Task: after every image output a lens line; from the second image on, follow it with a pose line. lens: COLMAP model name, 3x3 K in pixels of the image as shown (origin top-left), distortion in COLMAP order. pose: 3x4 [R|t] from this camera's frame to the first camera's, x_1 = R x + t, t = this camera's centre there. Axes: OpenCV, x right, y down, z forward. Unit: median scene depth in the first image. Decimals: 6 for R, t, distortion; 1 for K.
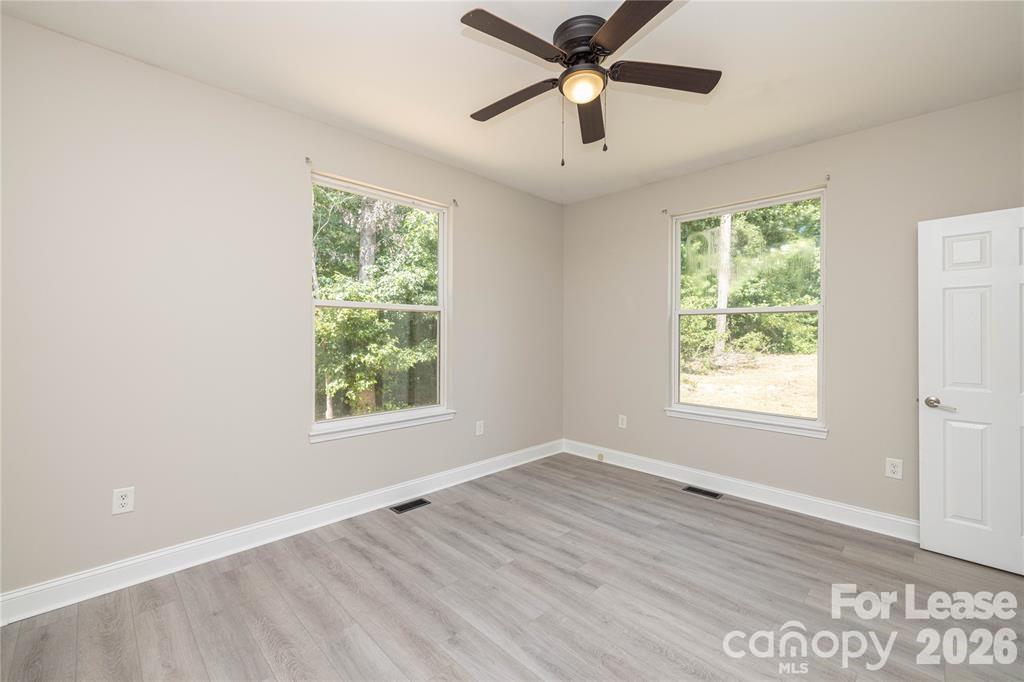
lens RADIAL K [[422.8, 0, 510.1], [0, 422.8, 333.1], [0, 0, 1]] dist [-0.000230, 0.000140]
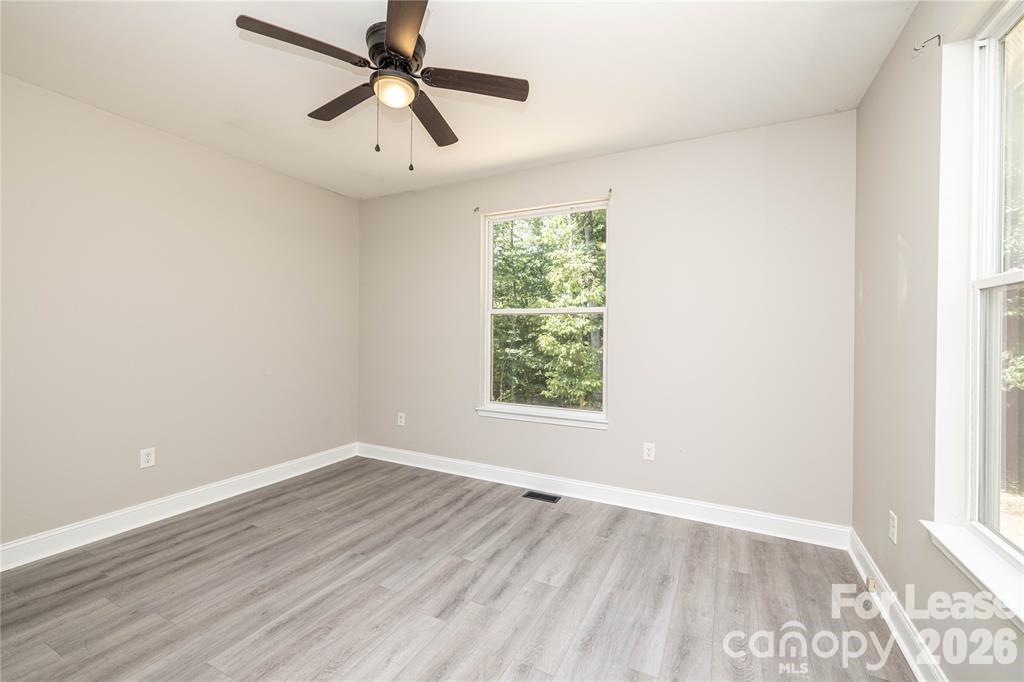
lens RADIAL K [[422.8, 0, 510.1], [0, 422.8, 333.1], [0, 0, 1]] dist [-0.000230, 0.000140]
pose [[0.316658, -0.001565, -0.948539, 0.926767], [-0.008998, 0.999949, -0.004653, 0.000619], [0.948497, 0.010008, 0.316628, 0.716594]]
